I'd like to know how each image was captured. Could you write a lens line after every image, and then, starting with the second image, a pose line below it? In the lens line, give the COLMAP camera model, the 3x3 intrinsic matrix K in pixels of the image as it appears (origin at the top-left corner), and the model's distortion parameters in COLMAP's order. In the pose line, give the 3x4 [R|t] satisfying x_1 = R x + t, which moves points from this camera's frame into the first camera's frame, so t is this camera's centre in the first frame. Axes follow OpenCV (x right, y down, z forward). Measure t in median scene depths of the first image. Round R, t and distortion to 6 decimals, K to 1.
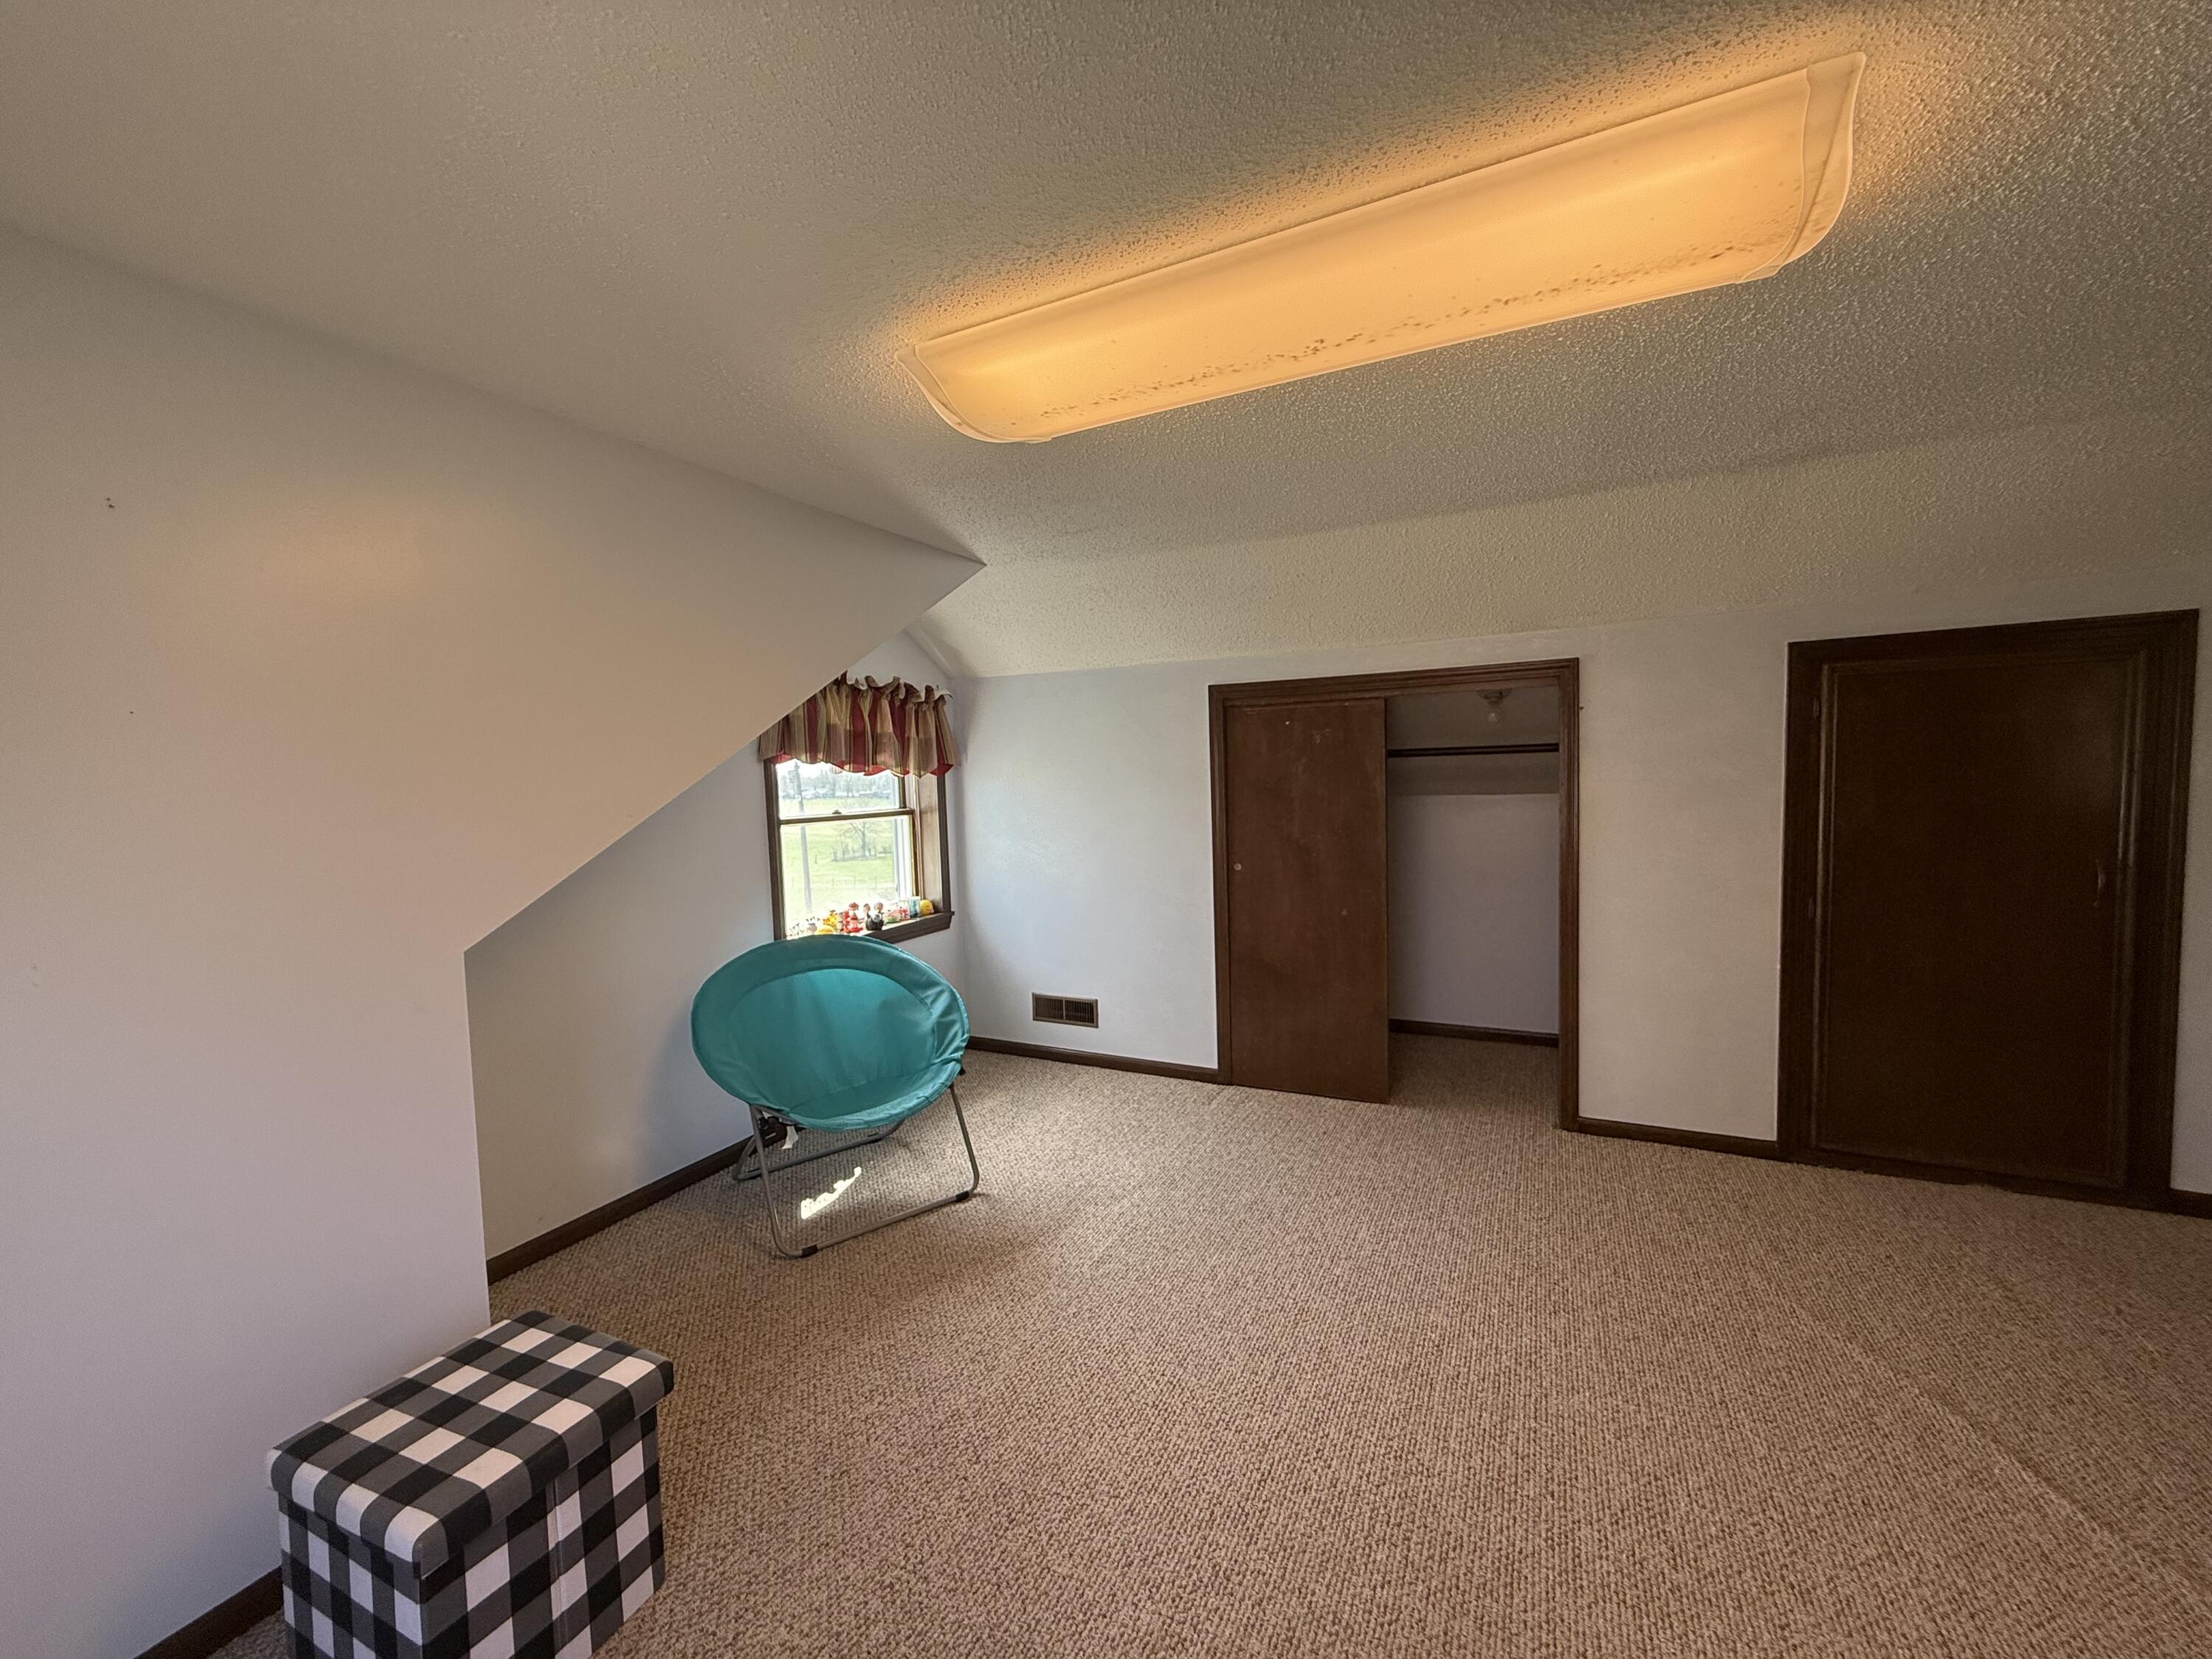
lens RADIAL K [[886.2, 0, 1103.5], [0, 886.2, 827.9], [0, 0, 1]] dist [0.002312, -0.000274]
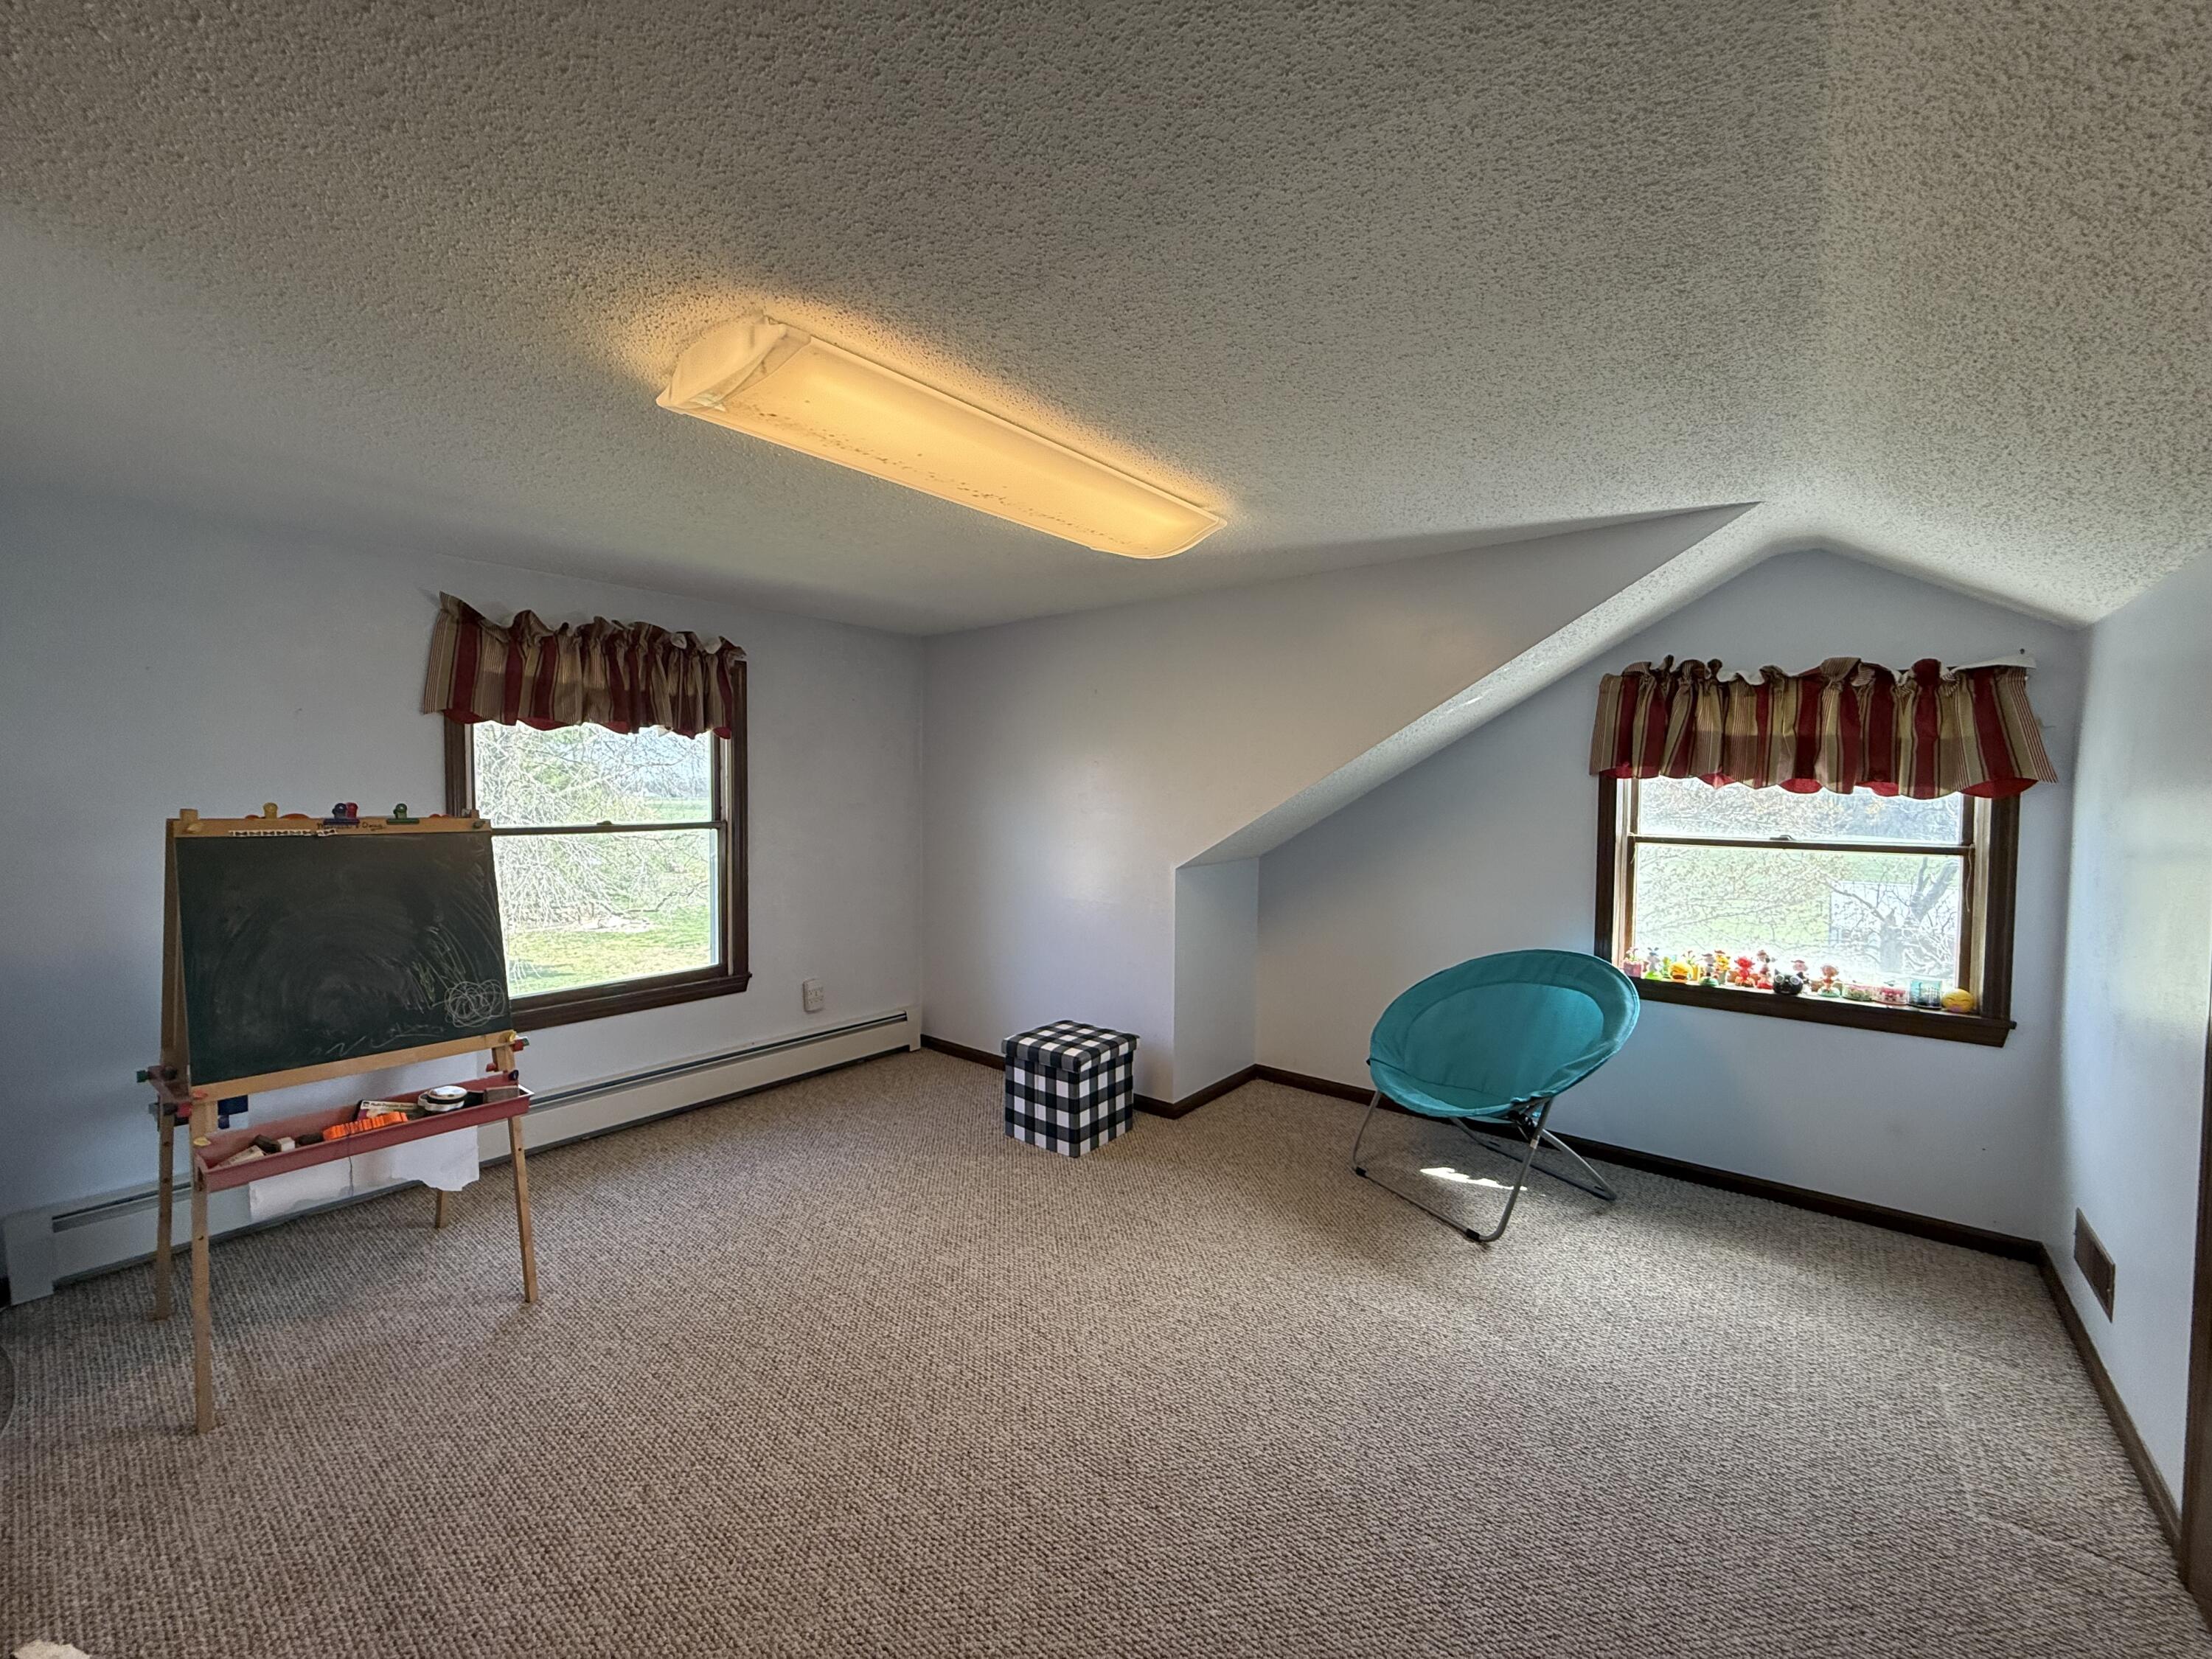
lens RADIAL K [[886.2, 0, 1107.9], [0, 886.2, 835.0], [0, 0, 1]] dist [0.002312, -0.000274]
pose [[-0.219987, 0.074533, -0.972651, 0.807921], [-0.061404, 0.994042, 0.090060, -0.073033], [0.973568, 0.079537, -0.214099, 0.772512]]
